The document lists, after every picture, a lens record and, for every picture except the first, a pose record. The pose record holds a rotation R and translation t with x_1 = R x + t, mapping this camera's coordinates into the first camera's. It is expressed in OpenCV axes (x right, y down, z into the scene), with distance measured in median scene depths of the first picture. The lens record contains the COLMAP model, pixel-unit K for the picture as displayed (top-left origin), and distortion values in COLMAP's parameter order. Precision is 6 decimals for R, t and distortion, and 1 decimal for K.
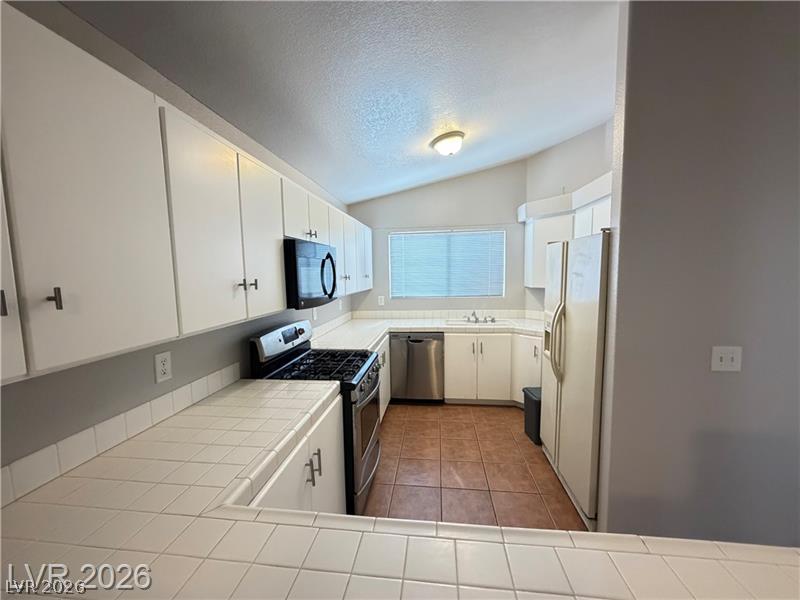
lens RADIAL K [[318.8, 0, 400.0], [0, 318.8, 300.0], [0, 0, 1]] dist [0.003632, 0.000091]
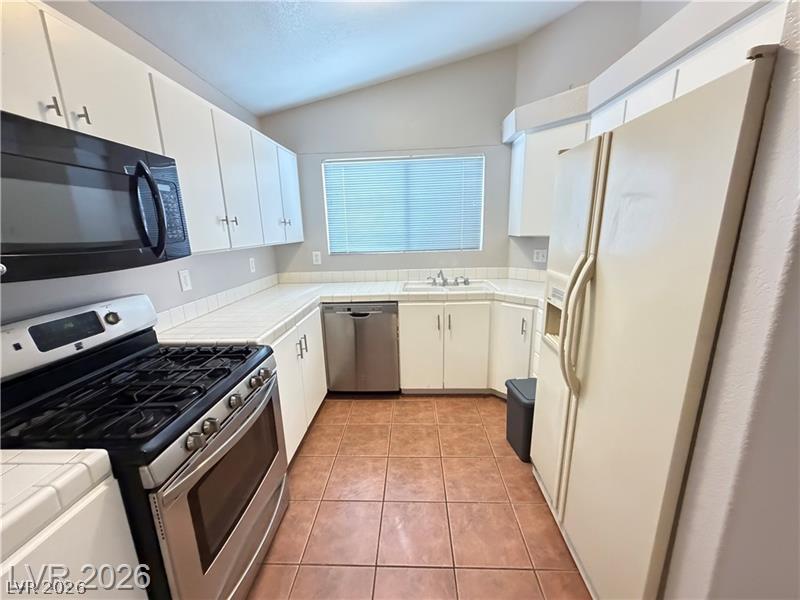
lens RADIAL K [[318.8, 0, 400.0], [0, 318.8, 300.0], [0, 0, 1]] dist [0.003632, 0.000091]
pose [[0.997214, -0.025916, 0.069946, 0.094459], [0.016240, 0.990643, 0.135510, 0.001911], [-0.072803, -0.133997, 0.988304, 0.301795]]
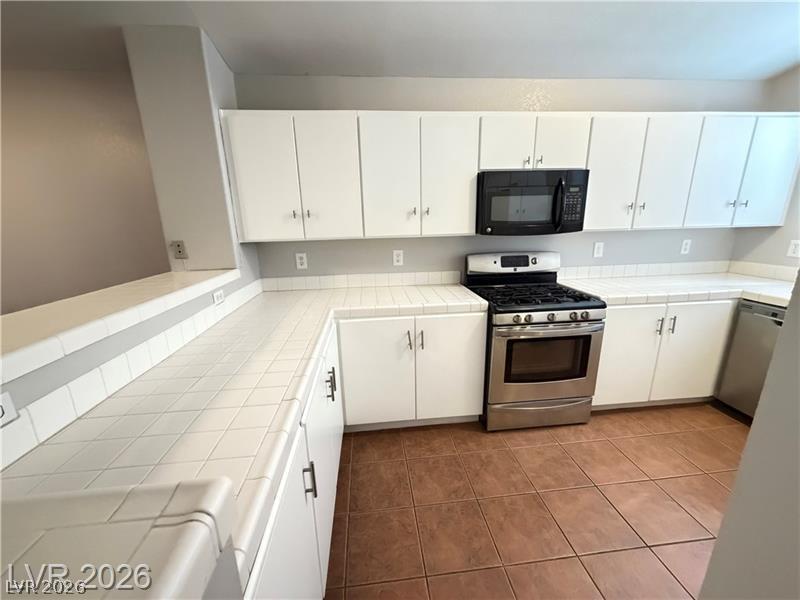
lens RADIAL K [[318.8, 0, 400.0], [0, 318.8, 300.0], [0, 0, 1]] dist [0.003632, 0.000091]
pose [[0.216500, 0.253625, -0.942763, 0.420393], [-0.066361, 0.967256, 0.244974, -0.002909], [0.974025, 0.009526, 0.226242, 0.235267]]
